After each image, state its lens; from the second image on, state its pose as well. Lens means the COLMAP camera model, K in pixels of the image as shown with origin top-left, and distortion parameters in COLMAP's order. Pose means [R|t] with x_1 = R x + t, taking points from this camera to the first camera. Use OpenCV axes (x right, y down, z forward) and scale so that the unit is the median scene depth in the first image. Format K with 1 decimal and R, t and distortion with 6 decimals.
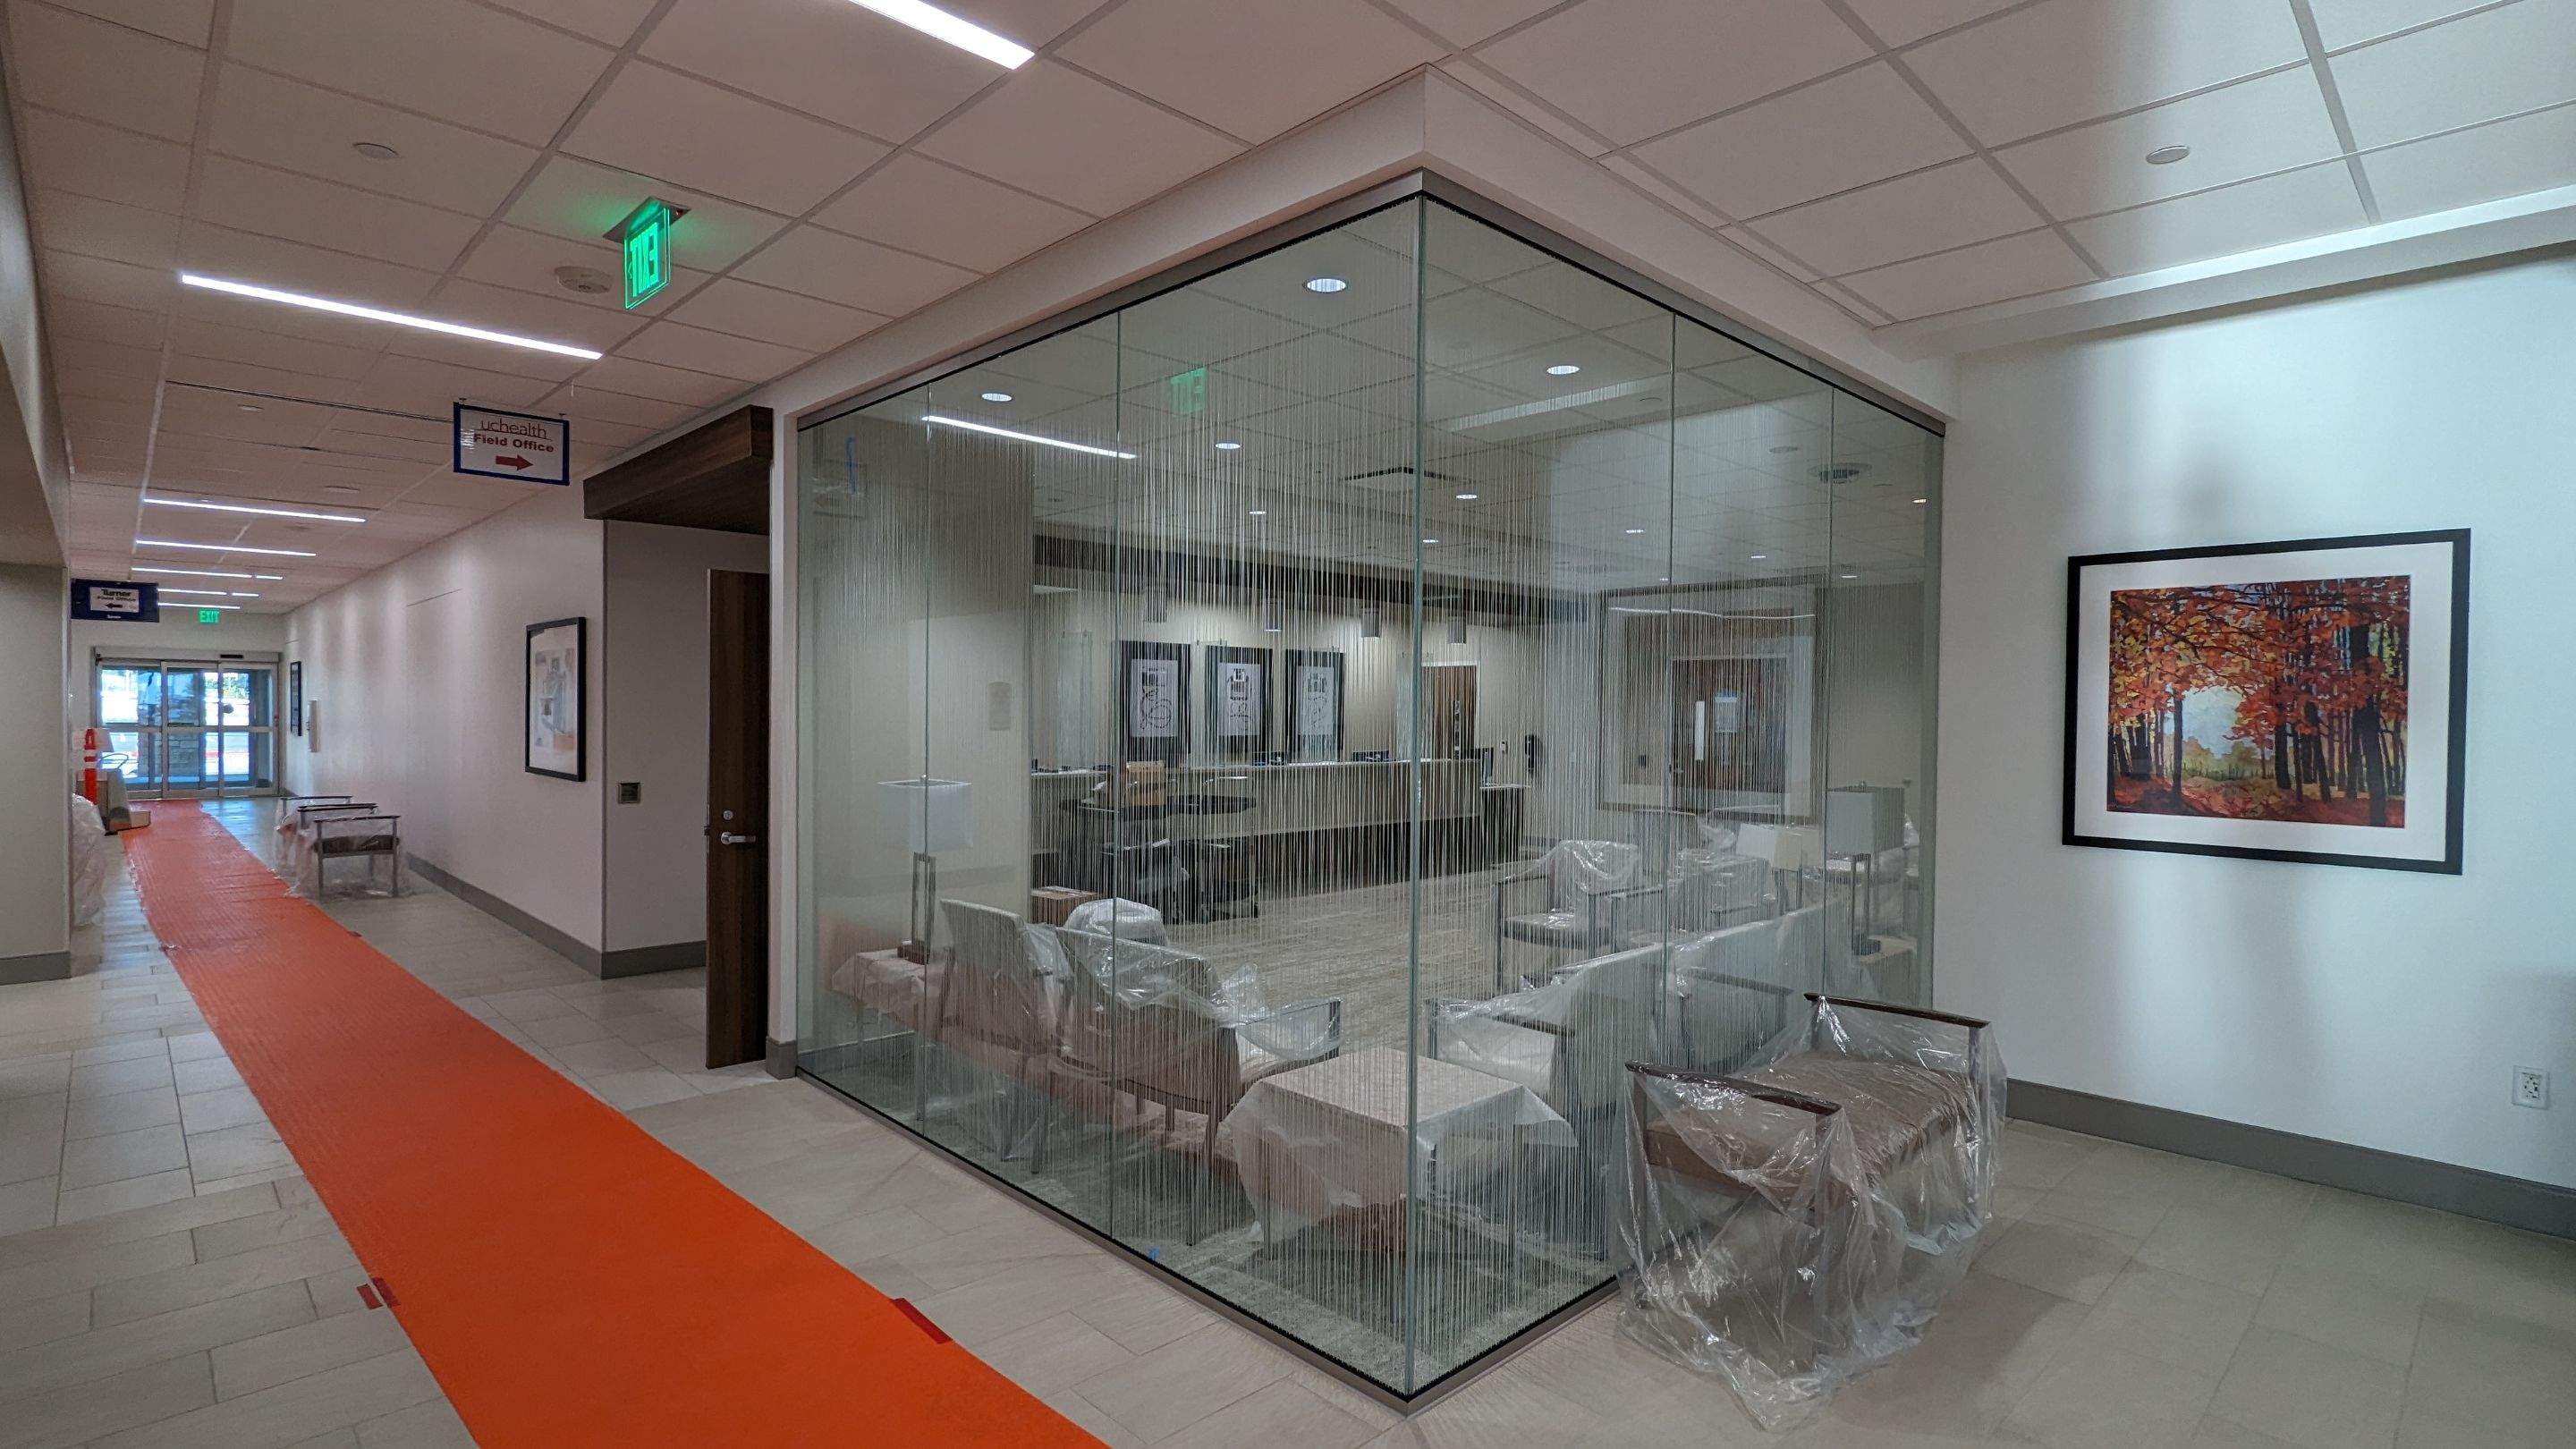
lens RADIAL K [[1220.4, 0, 1285.4], [0, 1220.4, 726.2], [0, 0, 1]] dist [-0.000370, -0.000021]
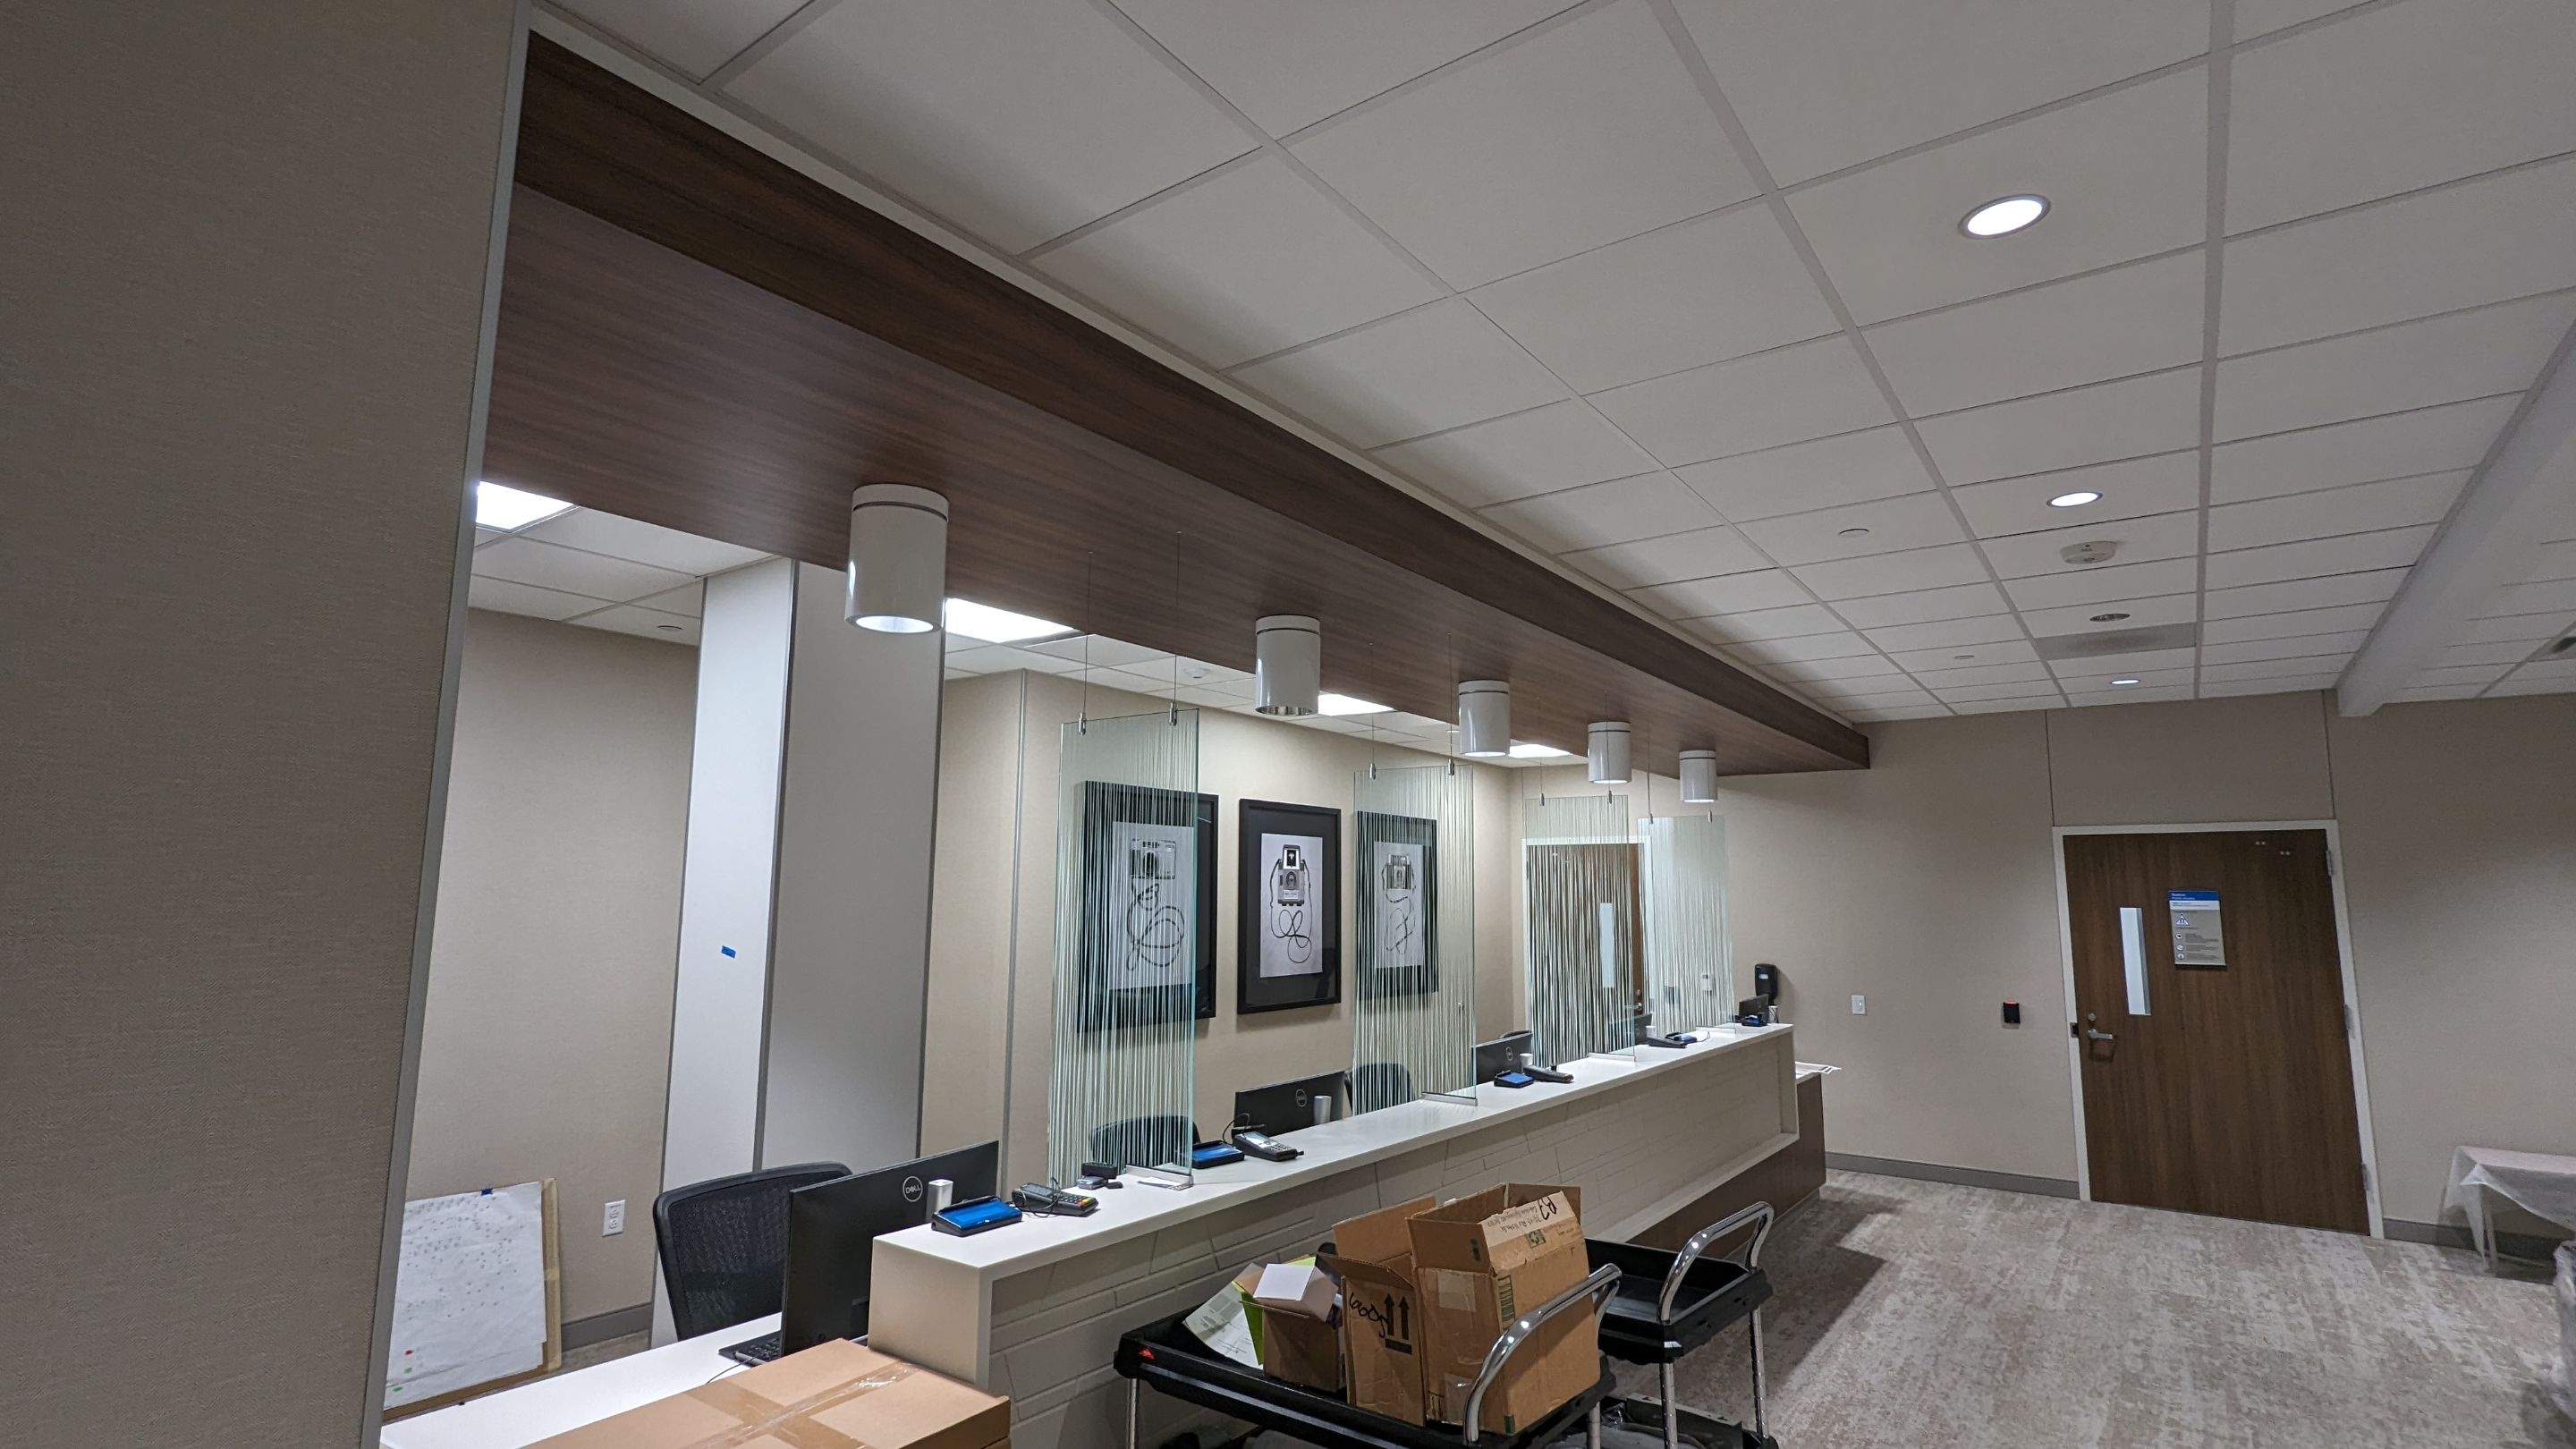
lens RADIAL K [[1220.4, 0, 1292.2], [0, 1220.4, 724.7], [0, 0, 1]] dist [-0.000370, -0.000021]
pose [[0.984882, 0.021811, 0.171849, -0.131776], [0.004552, 0.988440, -0.151541, -0.019203], [-0.173168, 0.150033, 0.973398, 0.493266]]
